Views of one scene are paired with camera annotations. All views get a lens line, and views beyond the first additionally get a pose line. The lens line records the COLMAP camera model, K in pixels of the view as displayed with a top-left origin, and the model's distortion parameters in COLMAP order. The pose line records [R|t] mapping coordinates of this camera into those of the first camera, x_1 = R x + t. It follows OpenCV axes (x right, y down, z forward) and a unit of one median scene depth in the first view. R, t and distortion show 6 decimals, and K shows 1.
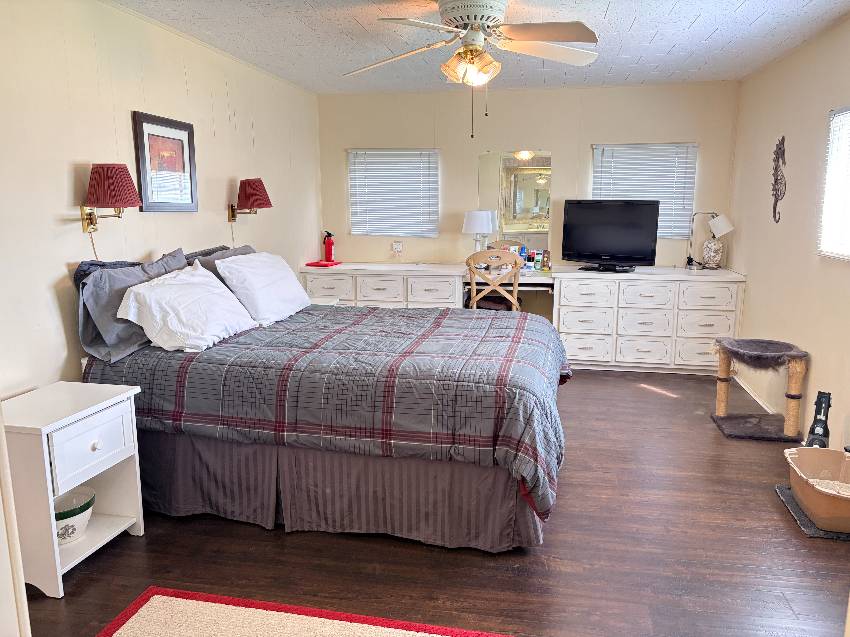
lens RADIAL K [[645.7, 0, 421.5], [0, 645.7, 320.4], [0, 0, 1]] dist [0.042879, -0.048197]
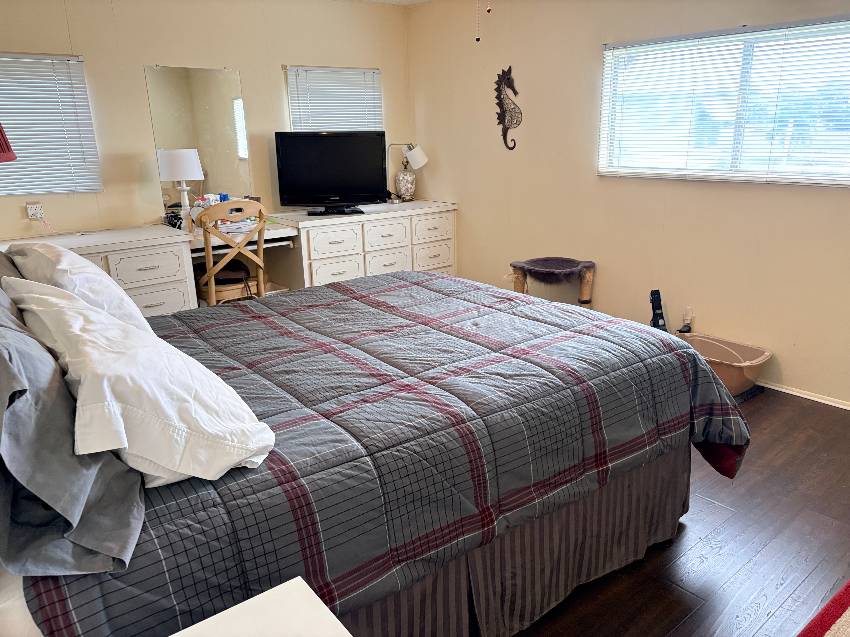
lens RADIAL K [[645.7, 0, 421.0], [0, 645.7, 328.0], [0, 0, 1]] dist [0.042879, -0.048197]
pose [[0.638398, -0.238189, 0.731925, -0.332729], [0.160164, 0.971208, 0.176361, -0.062305], [-0.752858, 0.004640, 0.658166, 0.329272]]
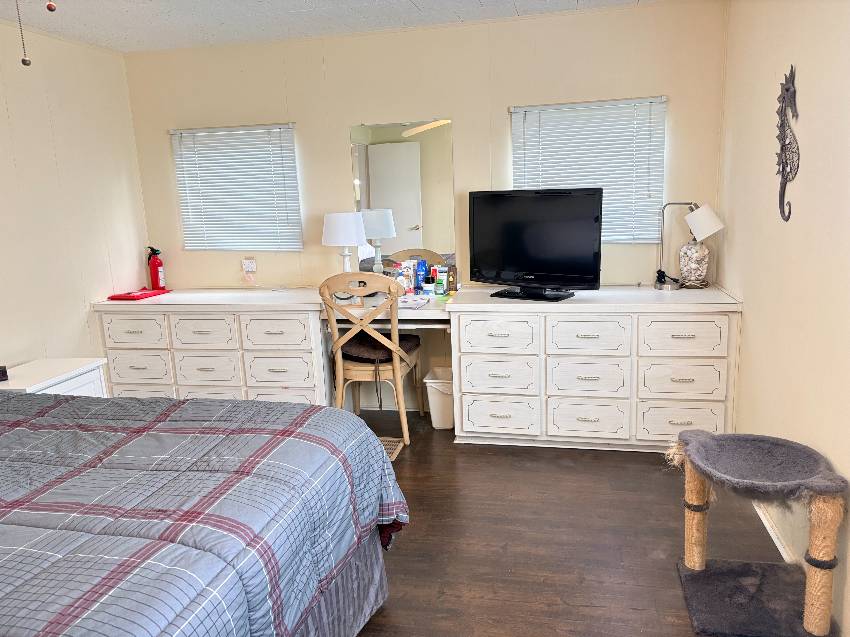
lens RADIAL K [[645.7, 0, 424.3], [0, 645.7, 318.6], [0, 0, 1]] dist [0.042879, -0.048197]
pose [[0.998886, -0.031358, -0.035257, 0.199405], [0.031744, 0.999442, 0.010437, -0.065012], [0.034910, -0.011545, 0.999324, 0.337603]]
